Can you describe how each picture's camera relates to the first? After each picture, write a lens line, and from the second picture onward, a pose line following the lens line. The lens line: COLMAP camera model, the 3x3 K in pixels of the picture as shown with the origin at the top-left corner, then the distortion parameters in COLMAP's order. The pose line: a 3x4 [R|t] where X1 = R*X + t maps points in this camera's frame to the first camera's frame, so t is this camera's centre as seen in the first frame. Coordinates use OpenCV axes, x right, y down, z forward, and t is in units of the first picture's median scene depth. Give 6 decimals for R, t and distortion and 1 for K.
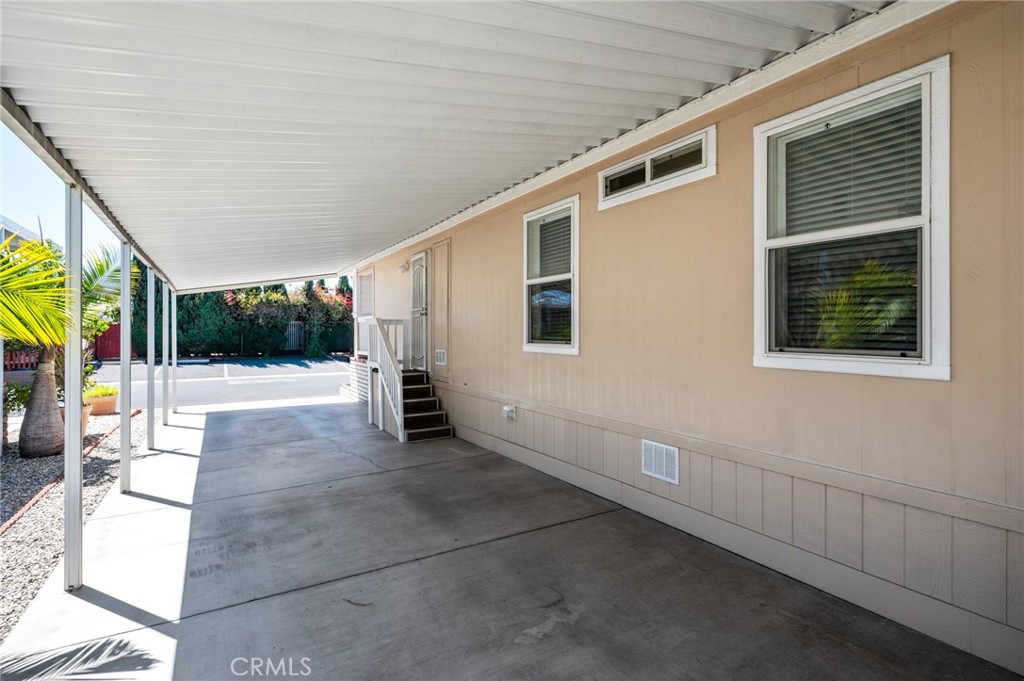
lens RADIAL K [[502.4, 0, 513.1], [0, 502.4, 326.9], [0, 0, 1]] dist [-0.002280, -0.000739]
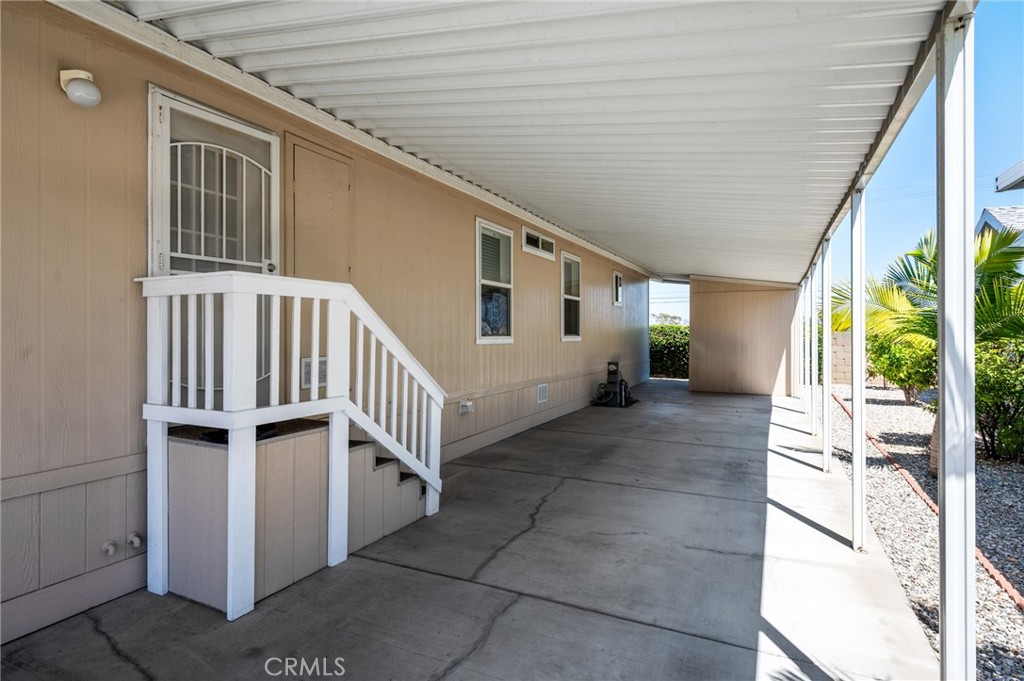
lens RADIAL K [[527.9, 0, 511.8], [0, 527.9, 330.2], [0, 0, 1]] dist [0.003005, 0.000385]
pose [[-0.548608, -0.001473, 0.836078, -1.016532], [-0.010235, 0.999935, -0.004955, 0.024173], [-0.836017, -0.011276, -0.548588, 1.643536]]
